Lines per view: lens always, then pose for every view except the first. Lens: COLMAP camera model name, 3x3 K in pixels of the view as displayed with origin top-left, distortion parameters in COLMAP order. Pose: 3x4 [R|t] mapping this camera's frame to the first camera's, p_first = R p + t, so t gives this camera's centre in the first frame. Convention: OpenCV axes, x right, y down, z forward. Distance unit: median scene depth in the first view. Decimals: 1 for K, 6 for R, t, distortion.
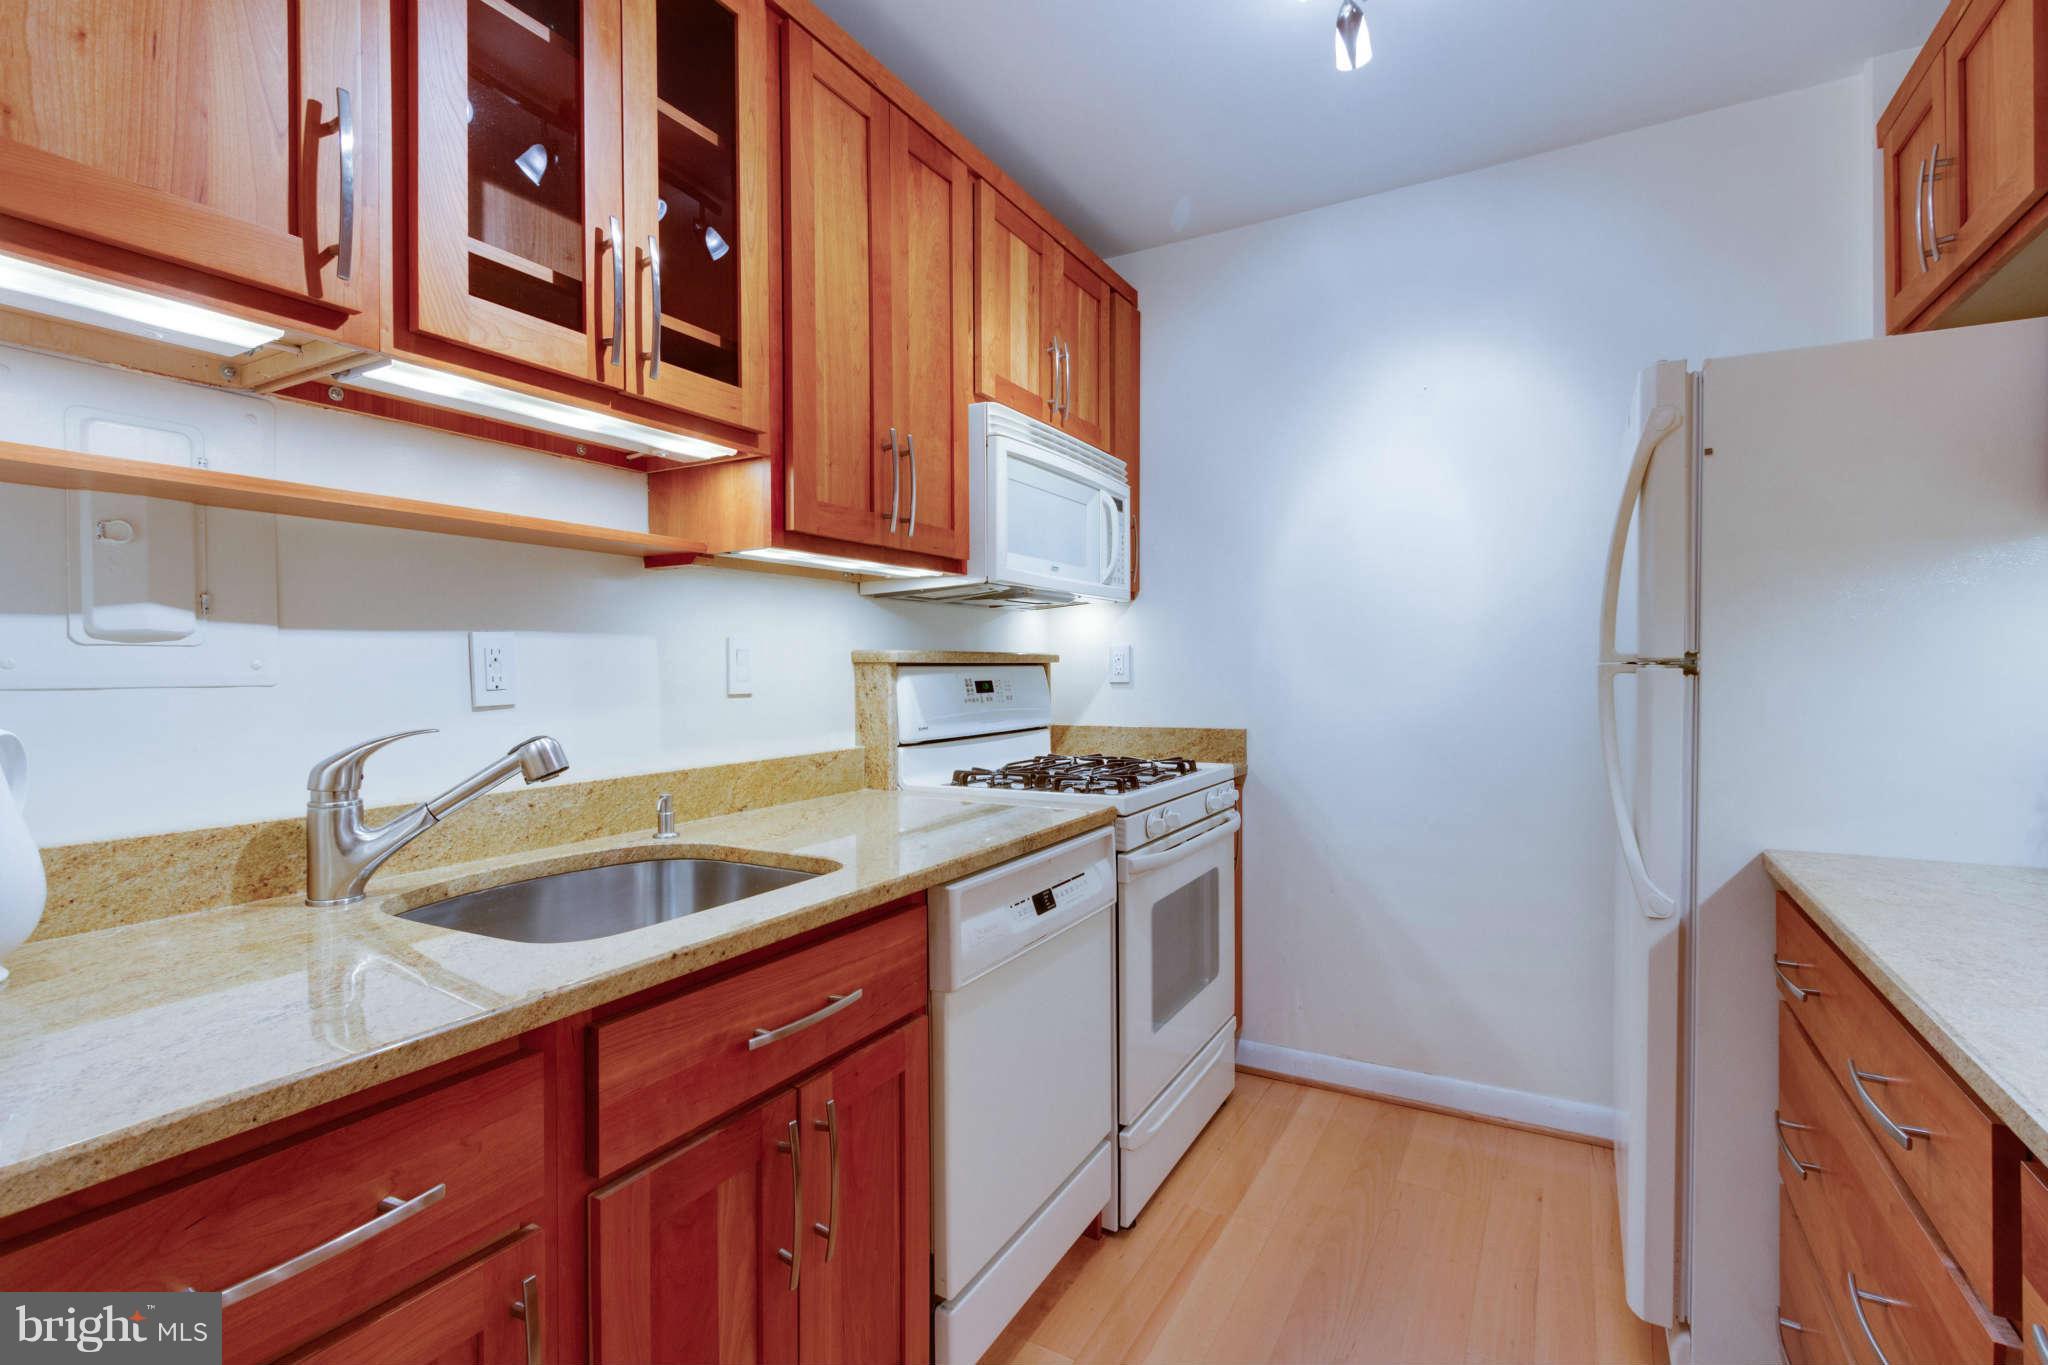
lens RADIAL K [[958.7, 0, 1006.9], [0, 958.7, 670.6], [0, 0, 1]] dist [0.000311, -0.001149]
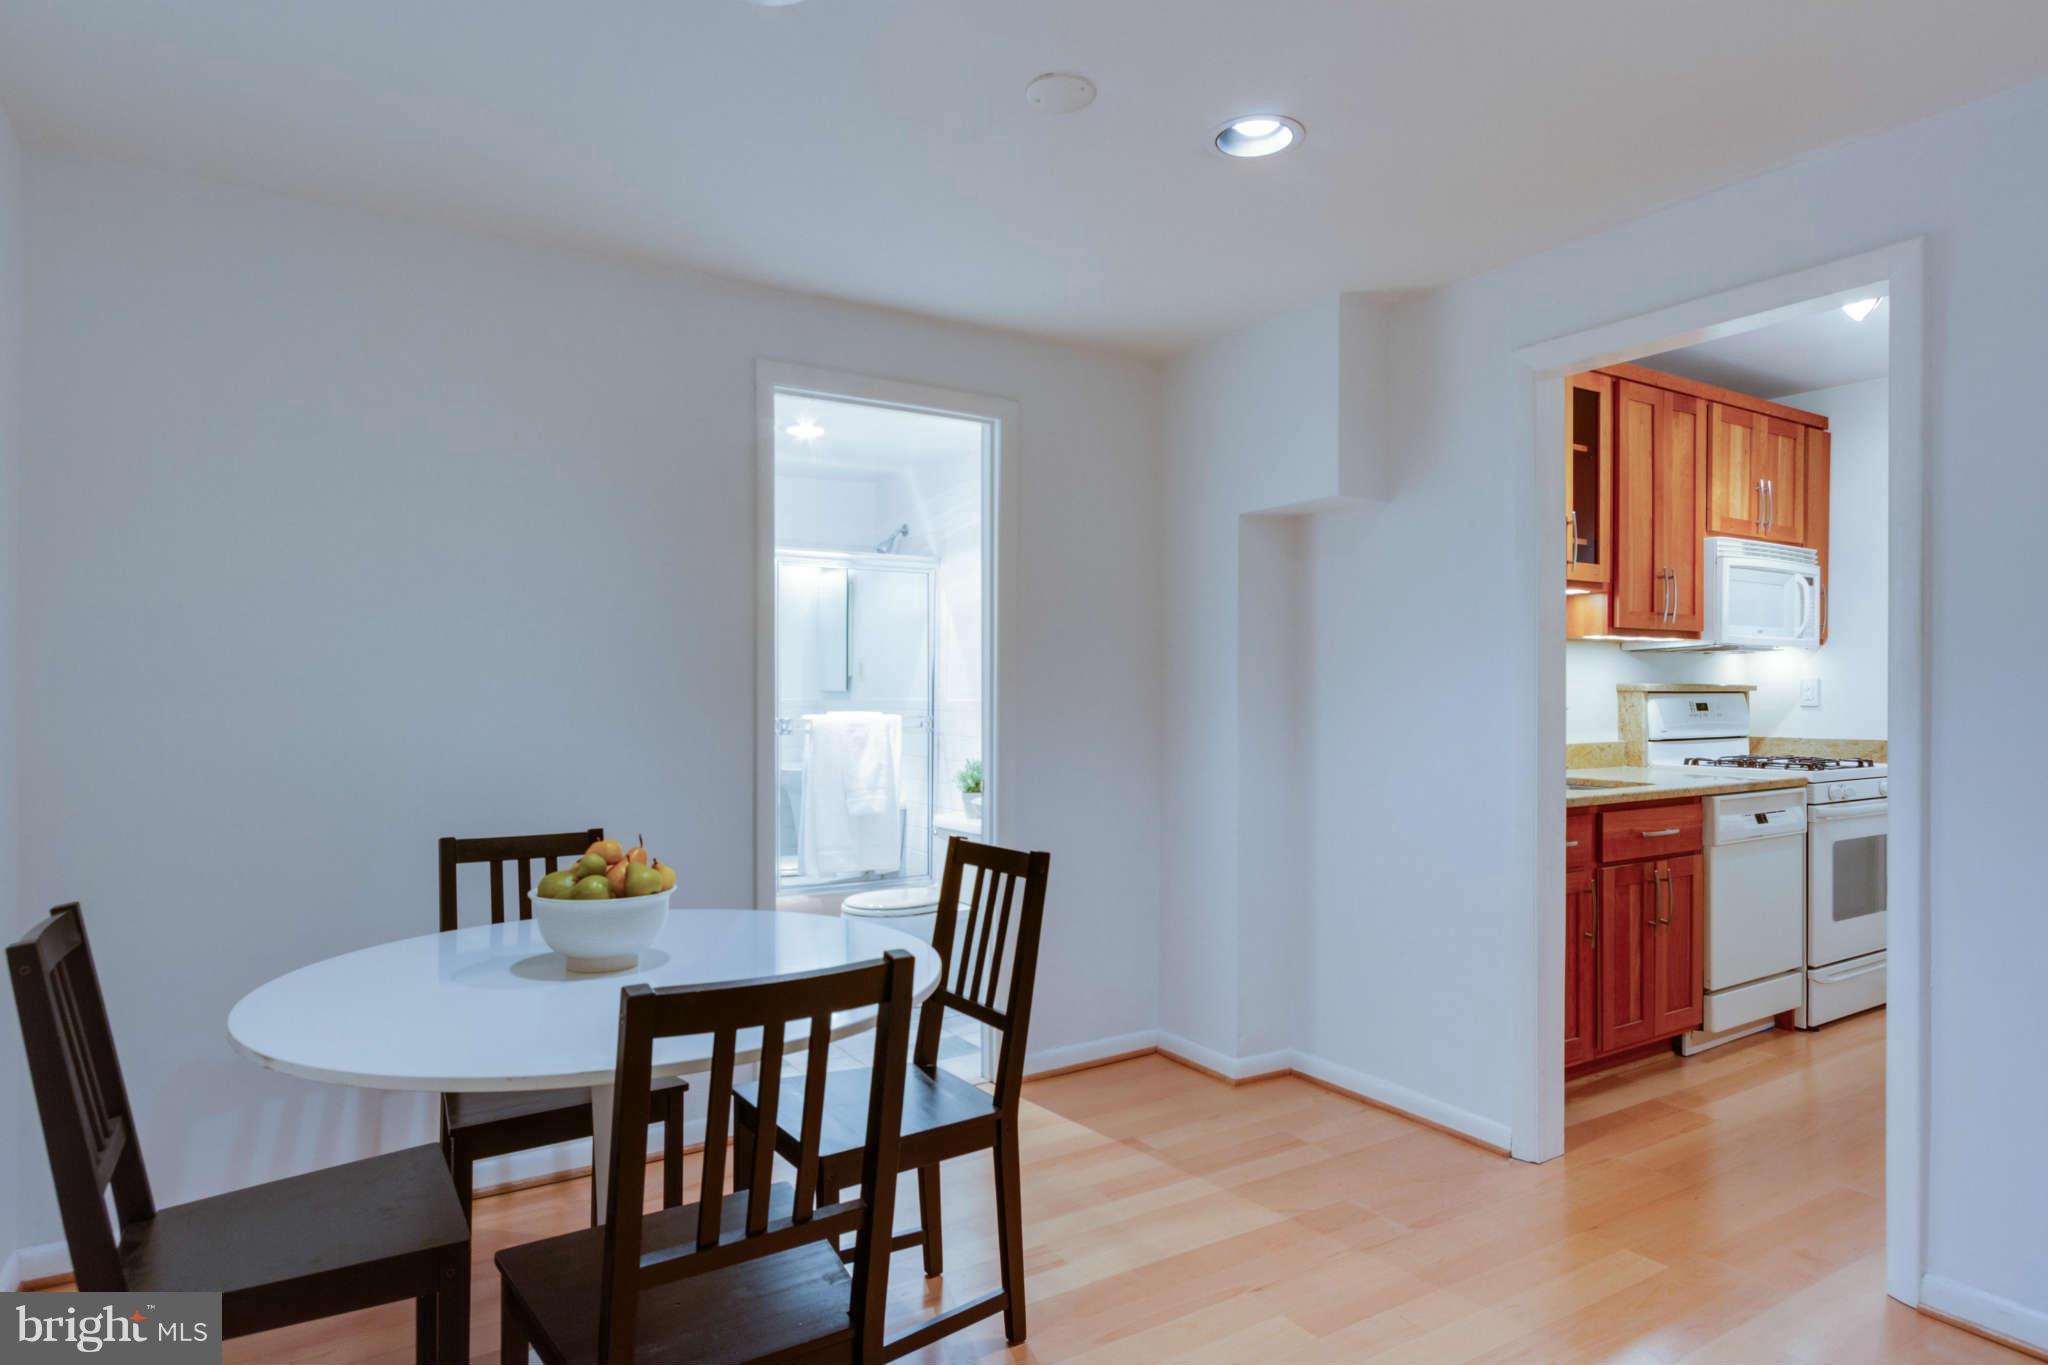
lens RADIAL K [[1123.7, 0, 1023.2], [0, 1123.7, 692.4], [0, 0, 1]] dist [0.002951, 0.000250]
pose [[0.882691, 0.009790, -0.469853, -0.170016], [-0.009140, 0.999952, 0.003666, -0.003696], [0.469866, 0.001059, 0.882737, -1.360167]]
